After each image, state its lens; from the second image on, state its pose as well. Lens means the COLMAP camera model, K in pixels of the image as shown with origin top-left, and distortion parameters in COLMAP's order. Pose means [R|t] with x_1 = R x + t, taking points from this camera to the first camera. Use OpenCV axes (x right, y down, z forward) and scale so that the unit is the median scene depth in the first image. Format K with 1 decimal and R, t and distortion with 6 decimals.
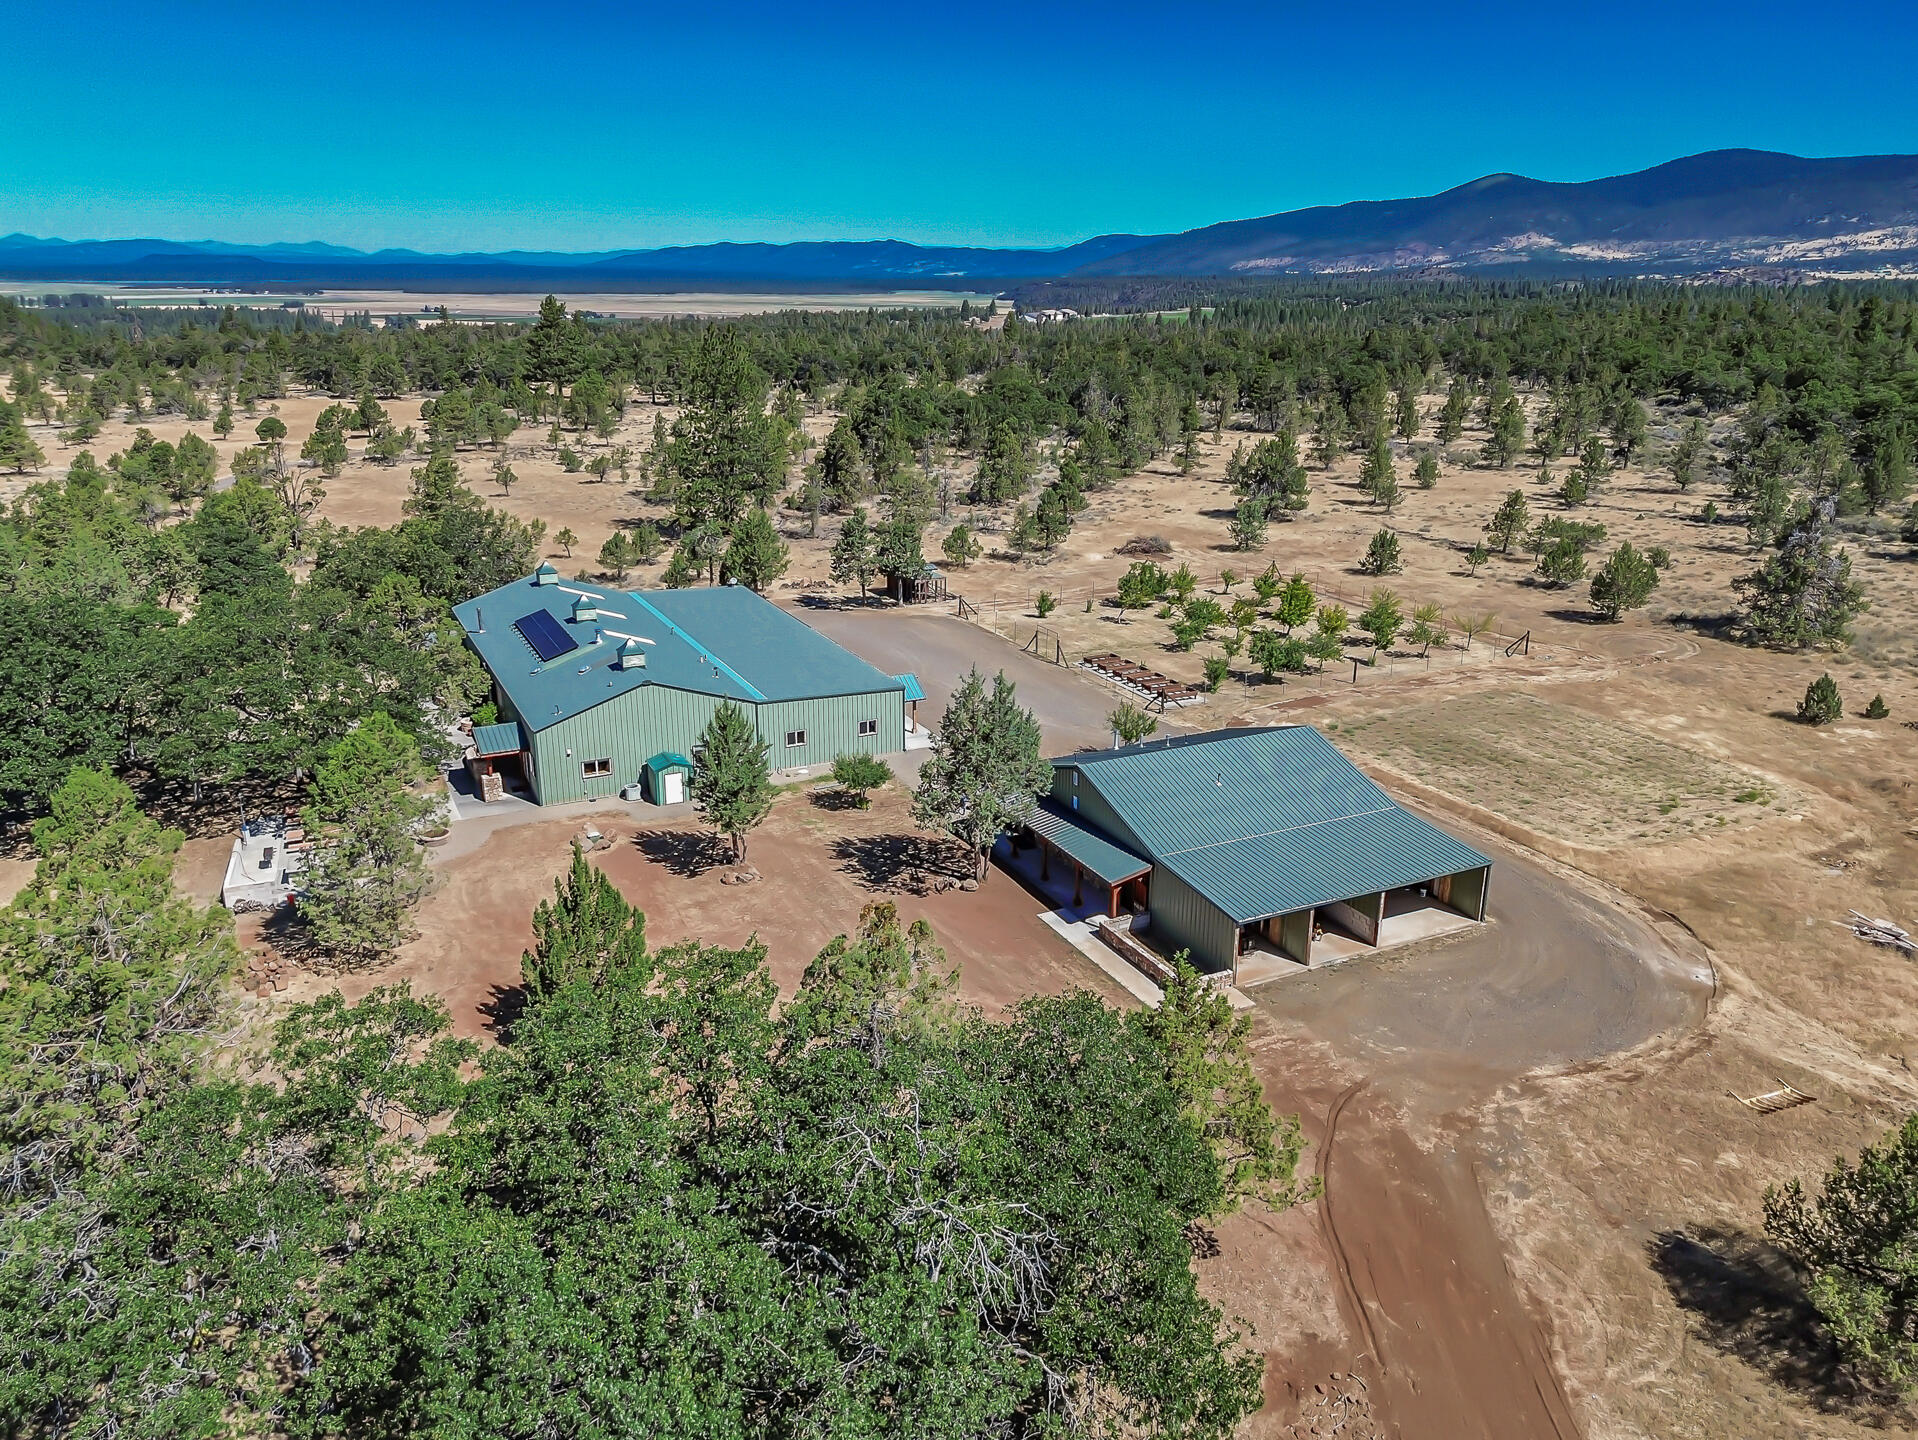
lens RADIAL K [[1359.5, 0, 959.0], [0, 1359.5, 720.0], [0, 0, 1]] dist [0.062508, -0.058692]
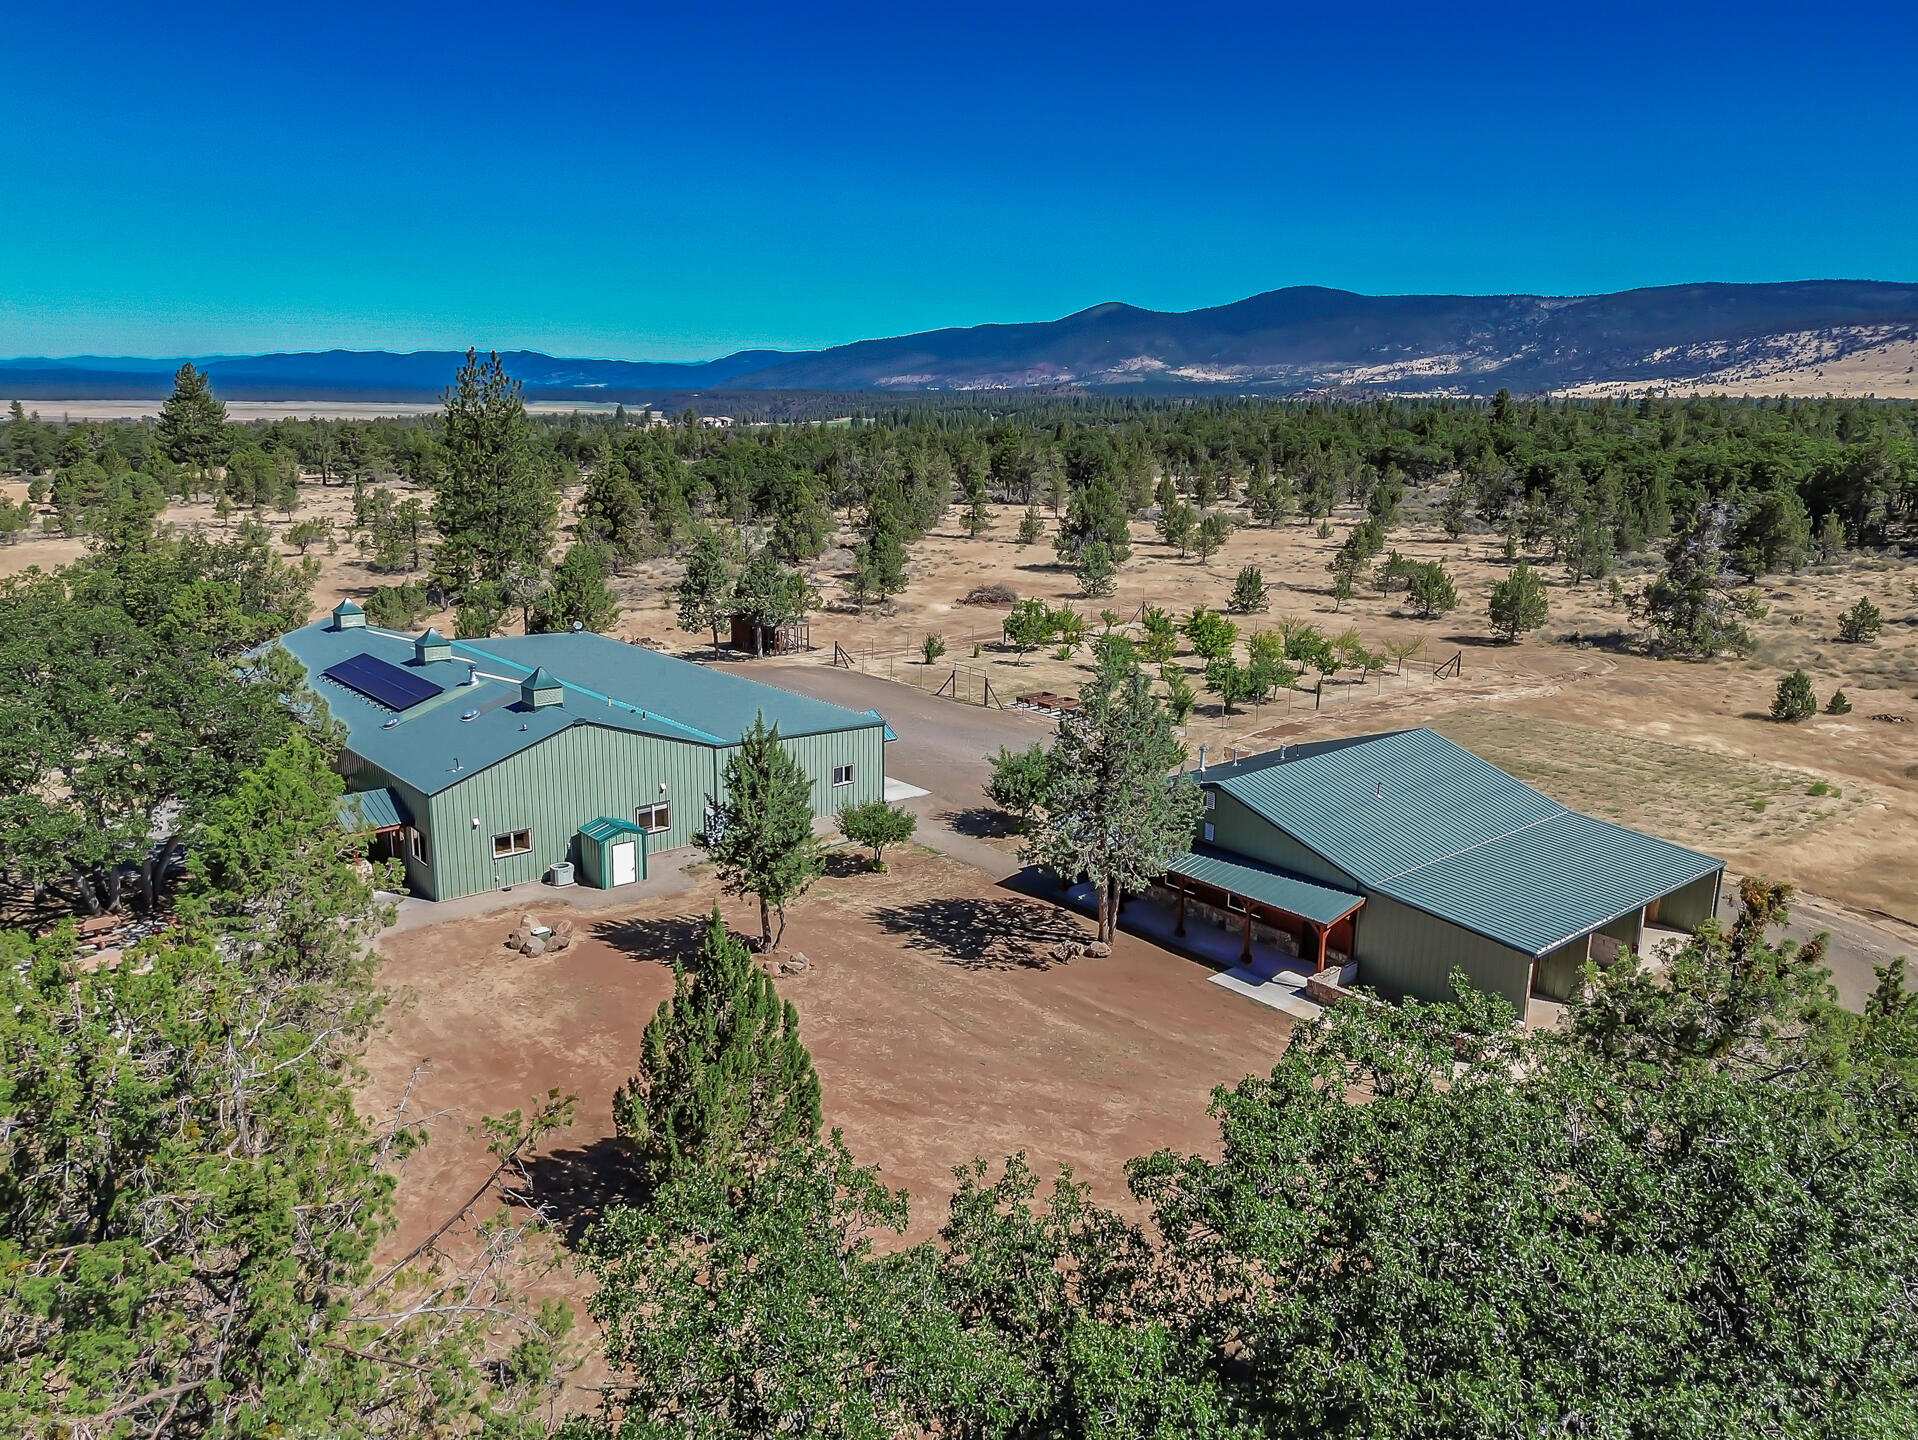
lens RADIAL K [[1375.8, 0, 959.0], [0, 1375.8, 720.0], [0, 0, 1]] dist [0.066665, -0.067060]
pose [[0.970344, -0.047880, 0.236939, -0.200882], [0.066346, 0.995297, -0.070581, 0.036572], [-0.232445, 0.084208, 0.968957, 0.223852]]
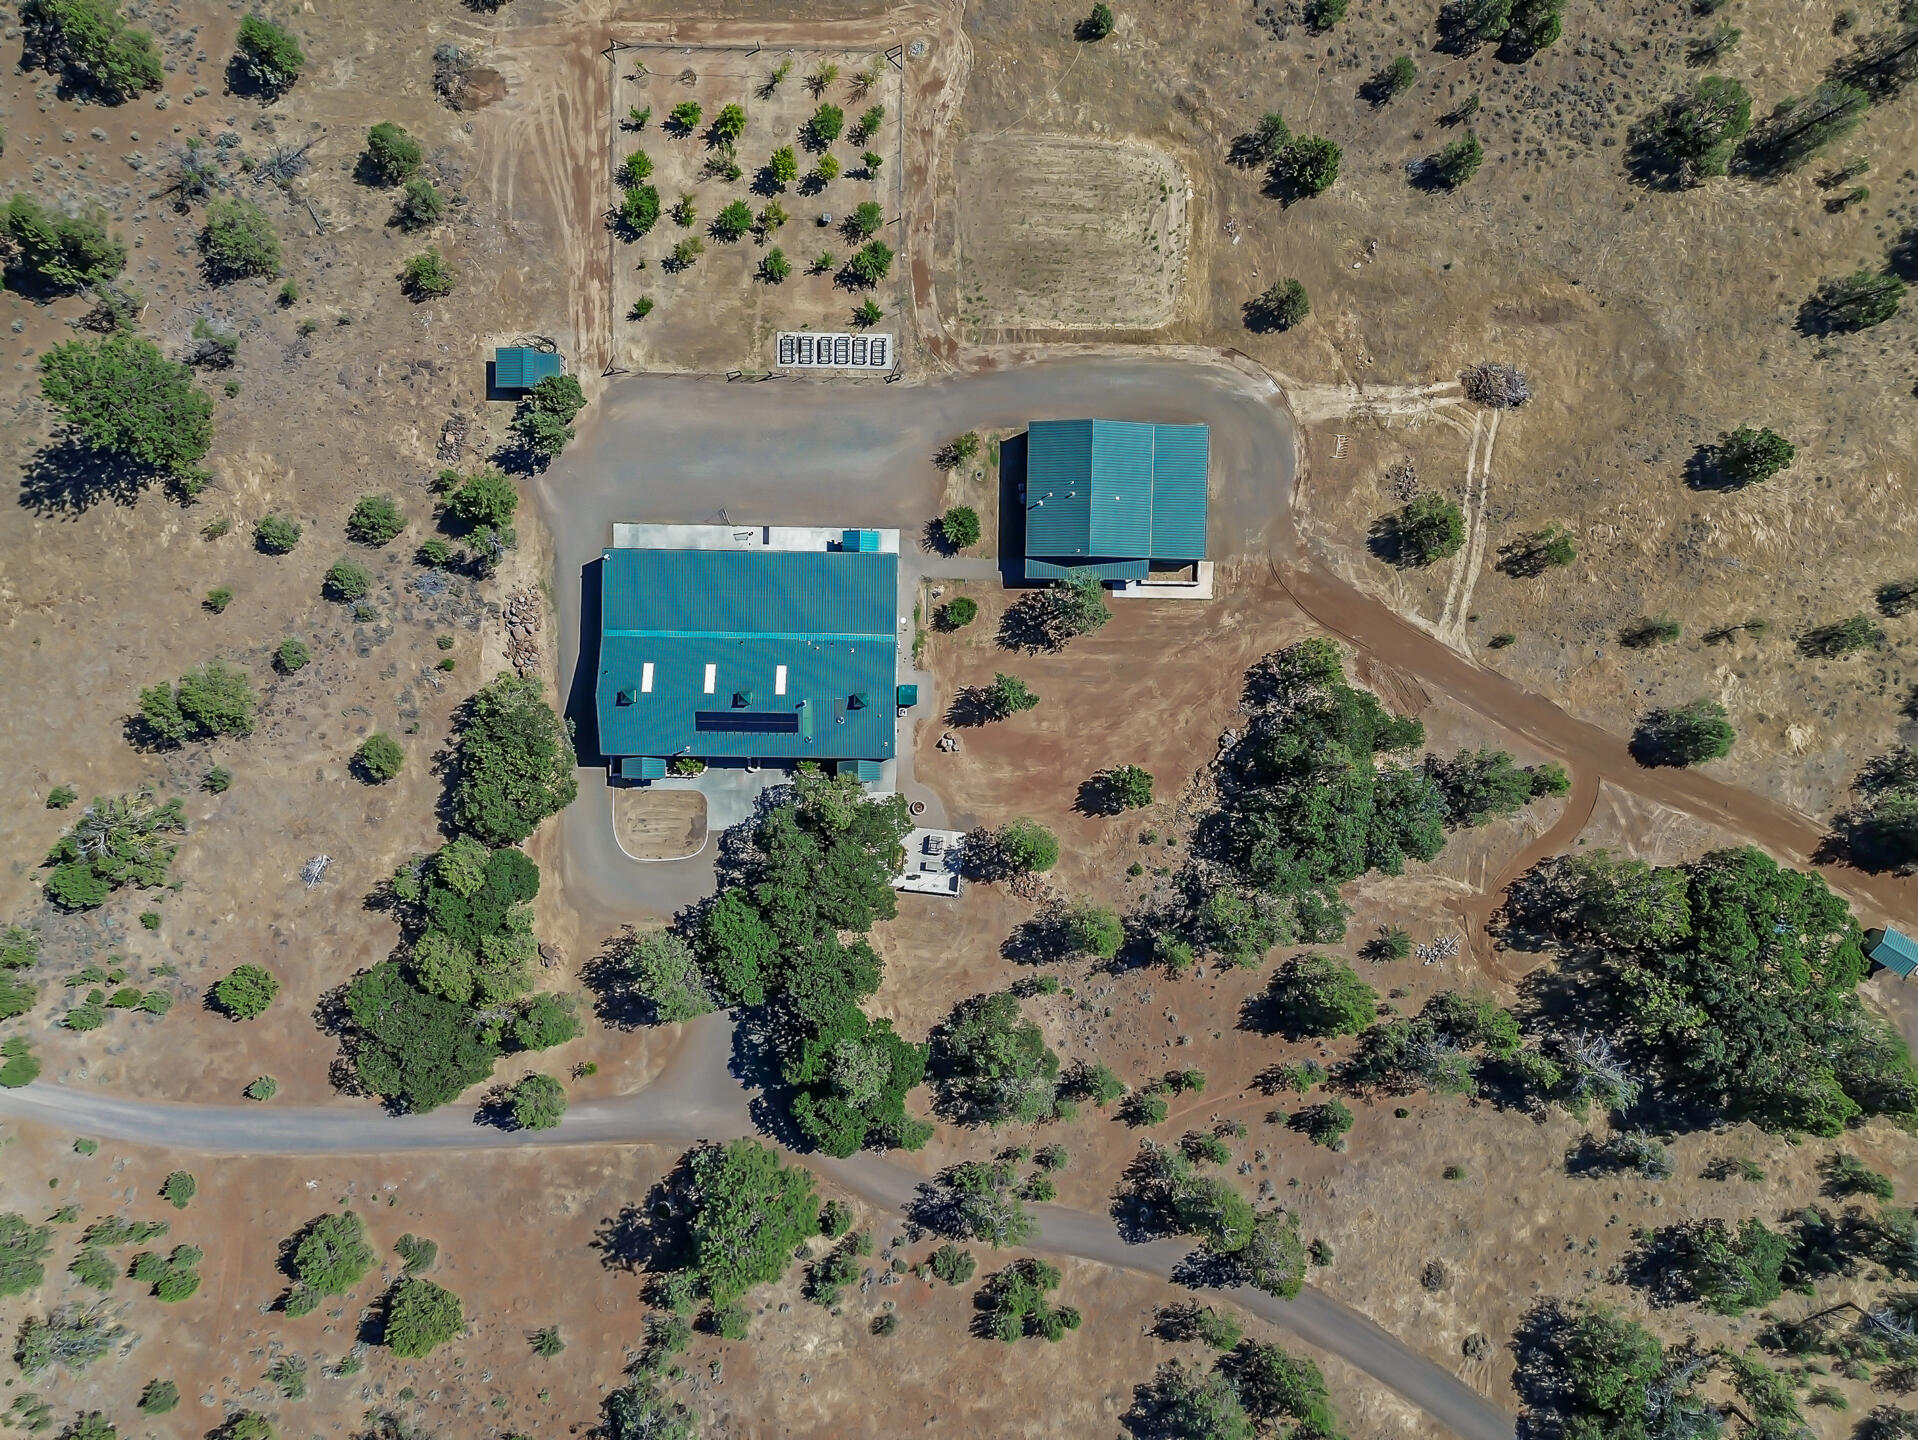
lens RADIAL K [[1359.5, 0, 959.0], [0, 1359.5, 720.0], [0, 0, 1]] dist [0.062508, -0.058692]
pose [[0.463280, -0.885884, -0.024116, -0.158252], [0.279815, 0.120402, 0.952474, -1.725063], [-0.840877, -0.448011, 0.303663, 0.332220]]
